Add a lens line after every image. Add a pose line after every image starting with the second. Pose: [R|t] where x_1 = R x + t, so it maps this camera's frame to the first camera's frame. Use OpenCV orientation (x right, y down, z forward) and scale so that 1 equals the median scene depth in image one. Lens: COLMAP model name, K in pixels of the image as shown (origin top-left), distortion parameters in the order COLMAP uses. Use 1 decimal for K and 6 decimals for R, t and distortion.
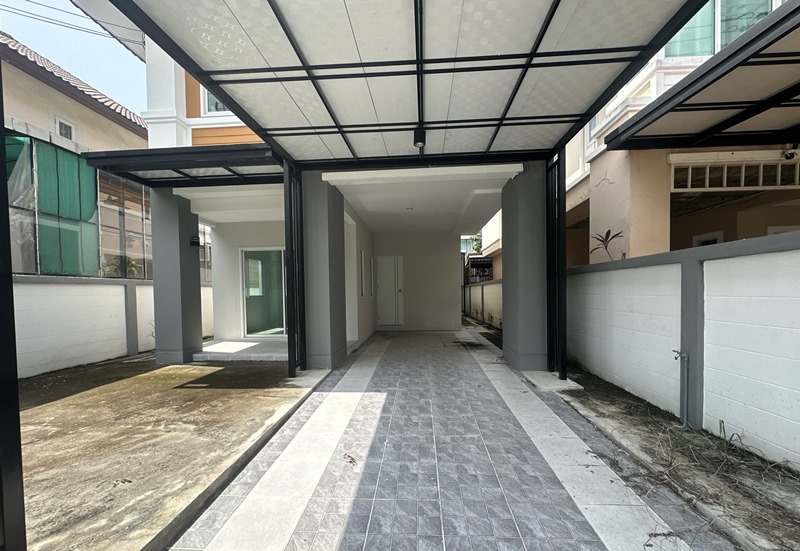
lens RADIAL K [[319.0, 0, 404.7], [0, 319.0, 295.3], [0, 0, 1]] dist [0.001782, 0.000114]
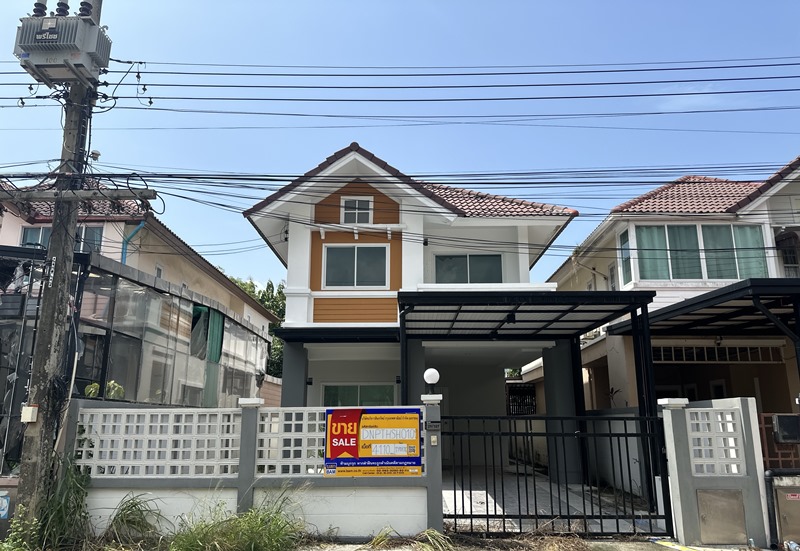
lens RADIAL K [[565.9, 0, 402.1], [0, 565.9, 281.6], [0, 0, 1]] dist [0.038811, -0.054020]
pose [[0.998686, 0.028479, 0.042605, -0.431364], [-0.016803, 0.967383, -0.252760, 0.011352], [-0.048413, 0.251712, 0.966591, -1.471425]]
